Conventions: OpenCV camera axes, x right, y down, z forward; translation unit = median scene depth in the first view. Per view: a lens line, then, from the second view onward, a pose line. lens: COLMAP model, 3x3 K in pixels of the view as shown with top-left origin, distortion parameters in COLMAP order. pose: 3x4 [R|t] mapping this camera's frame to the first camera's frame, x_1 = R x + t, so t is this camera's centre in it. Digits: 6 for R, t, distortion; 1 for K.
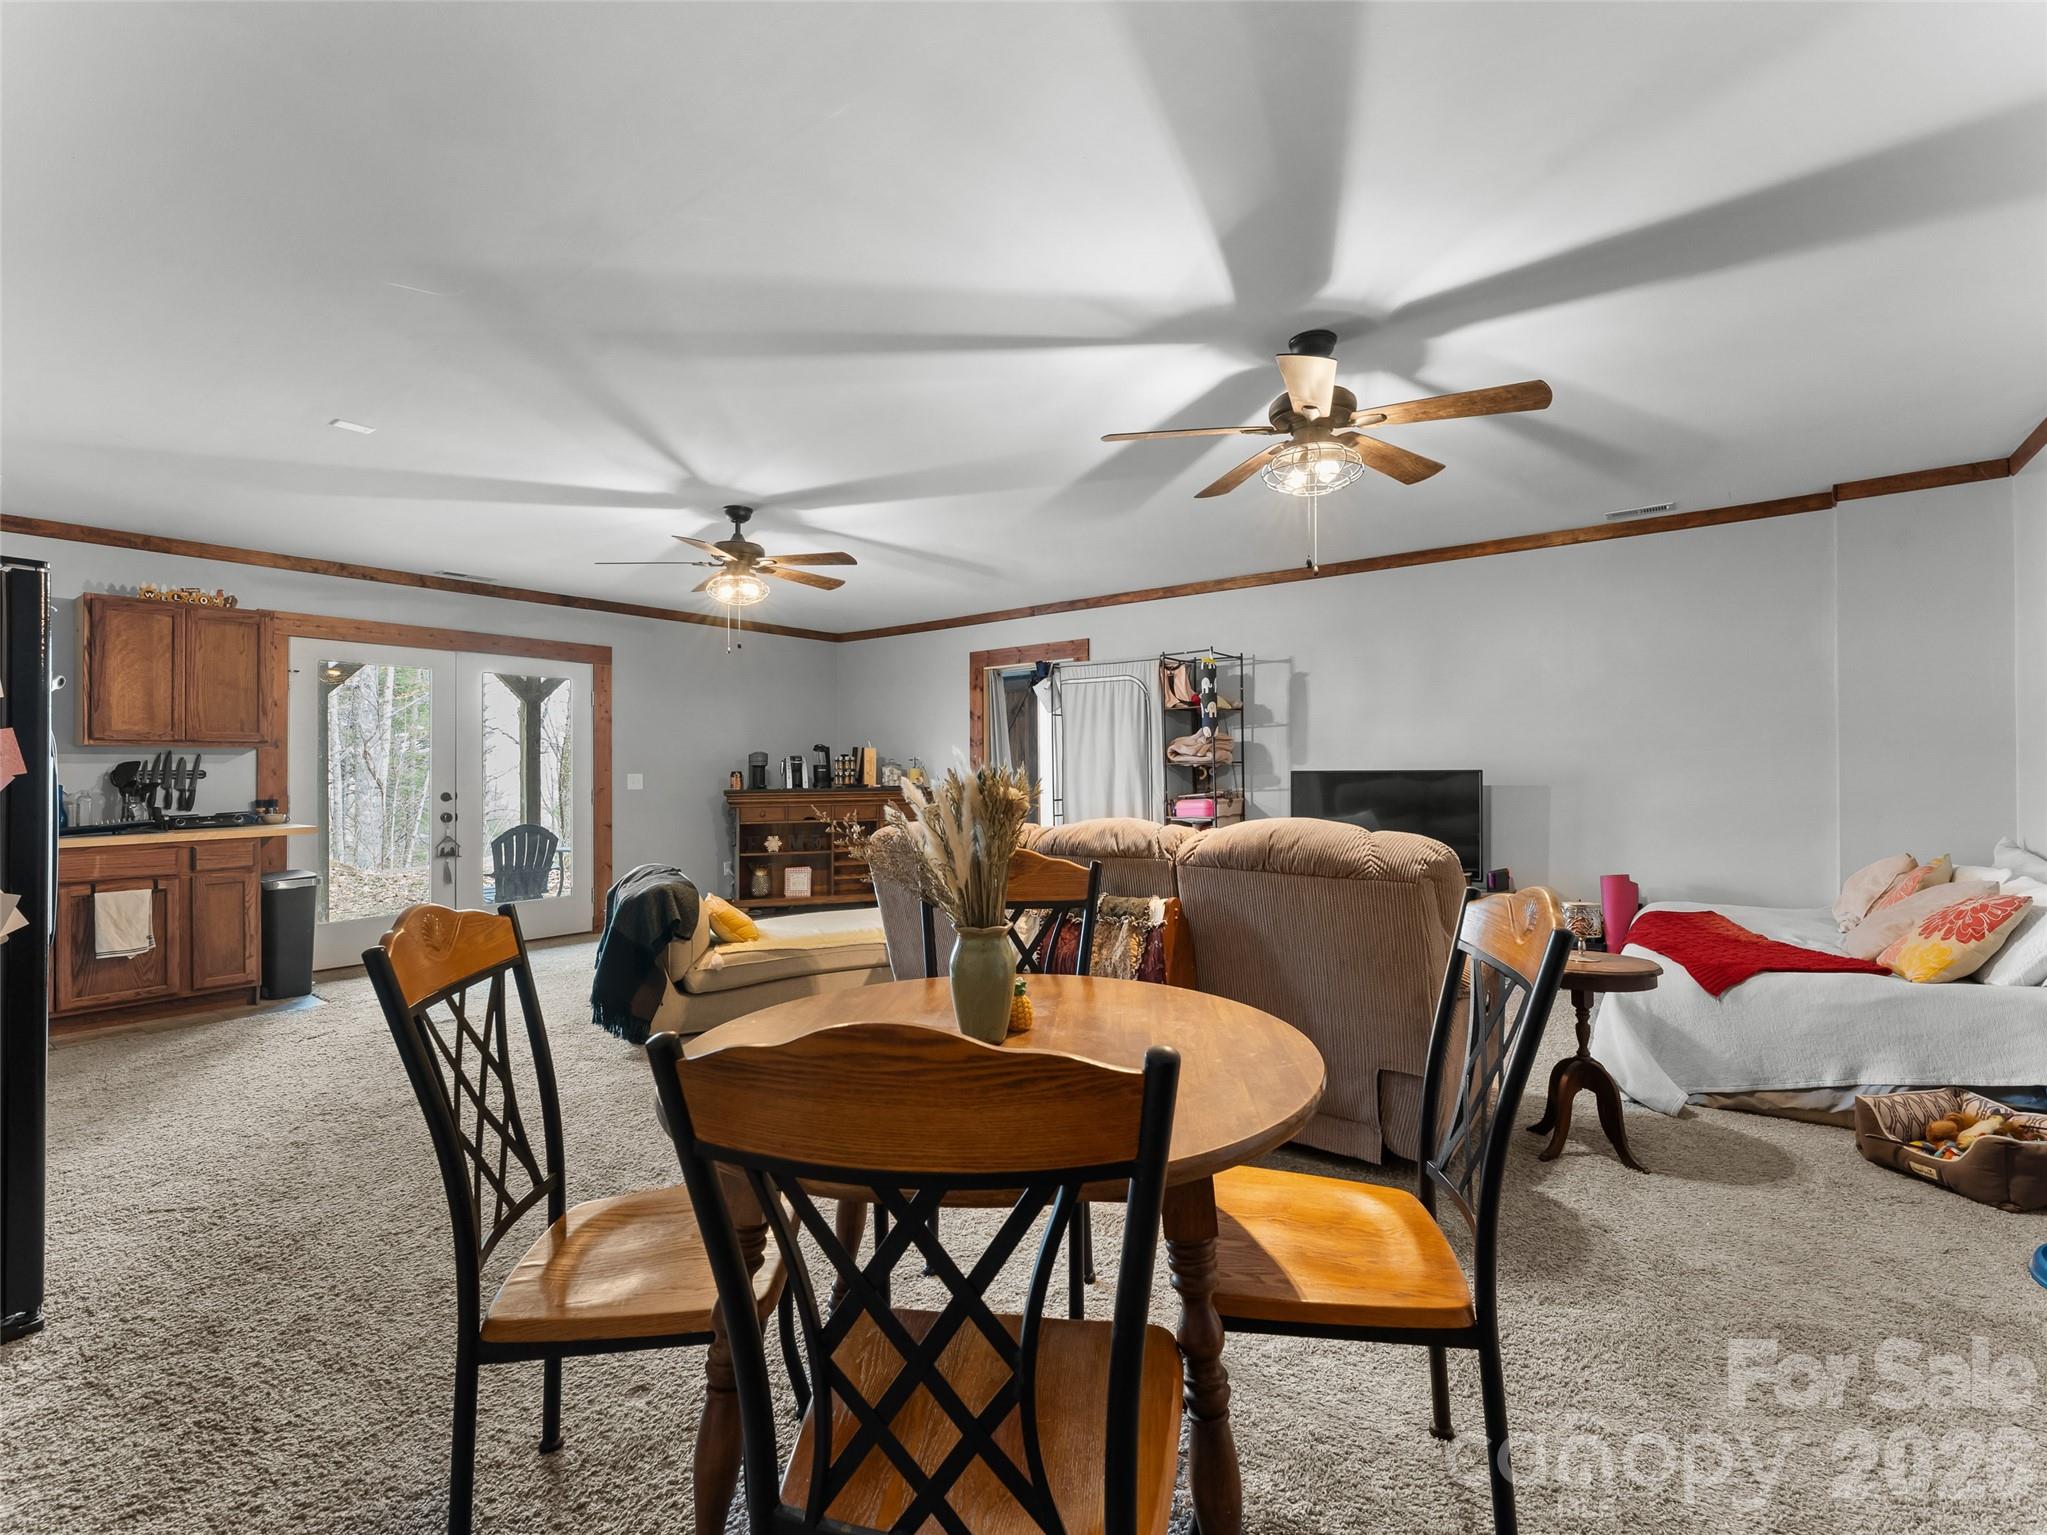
lens RADIAL K [[948.4, 0, 1026.6], [0, 948.4, 761.3], [0, 0, 1]] dist [0.007282, -0.002419]
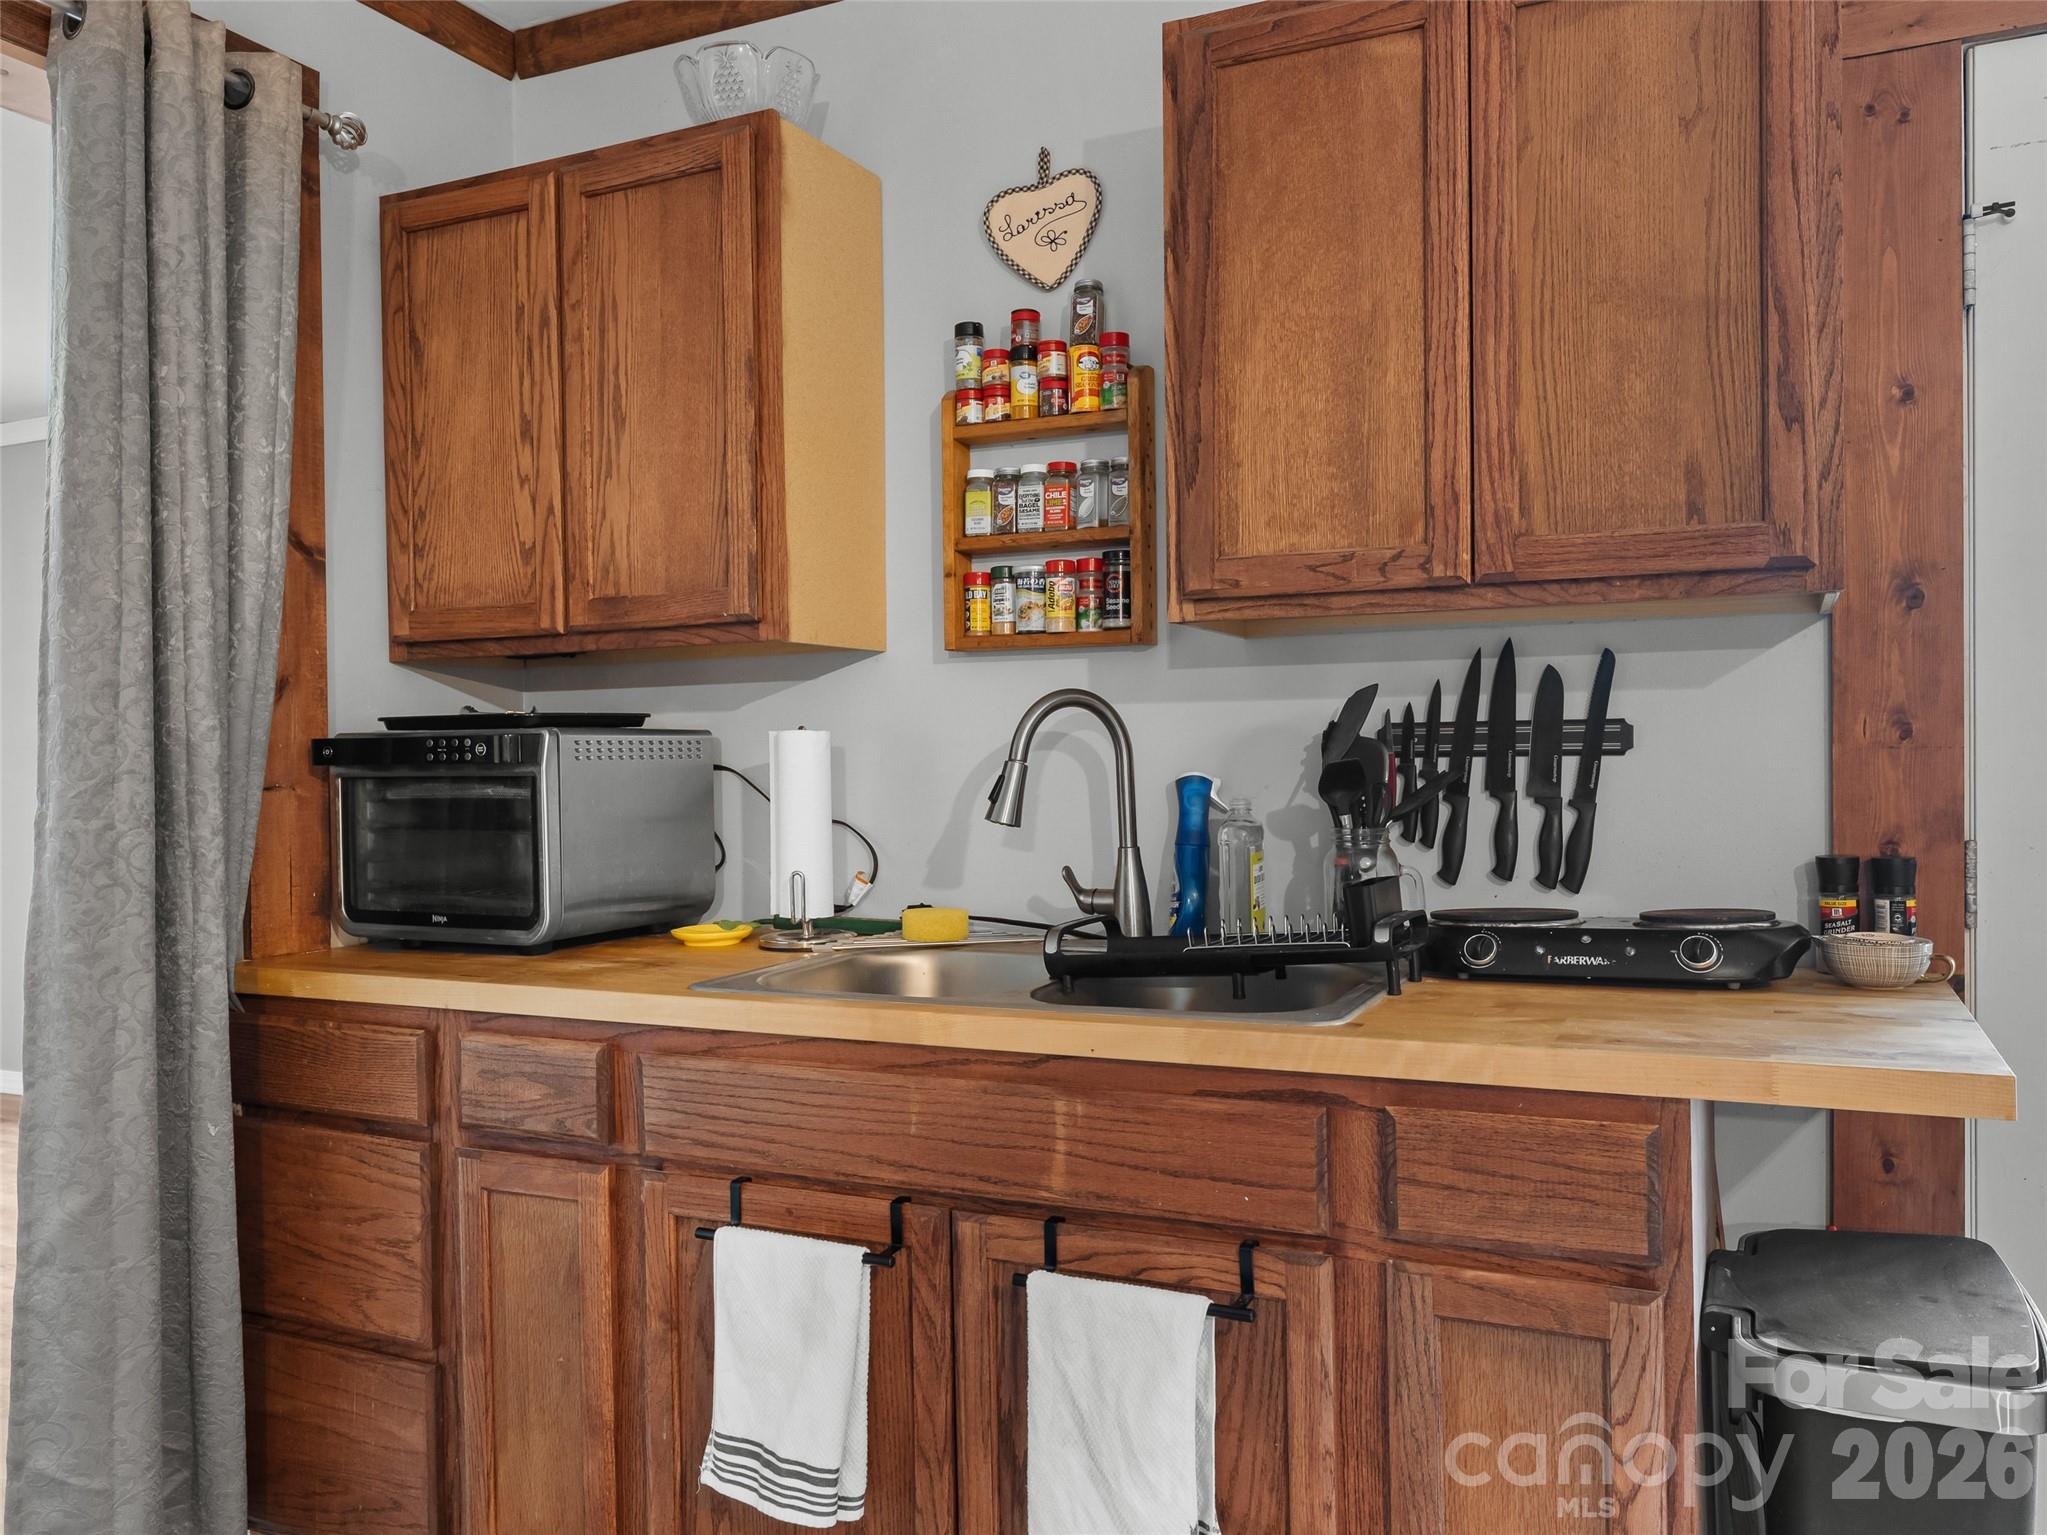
lens RADIAL K [[1587.1, 0, 1024.5], [0, 1587.1, 762.4], [0, 0, 1]] dist [-0.000056, -0.001710]
pose [[0.214503, 0.011887, -0.976651, -0.528326], [0.019964, 0.999664, 0.016552, 0.010785], [0.976519, -0.023048, 0.214193, 0.789059]]
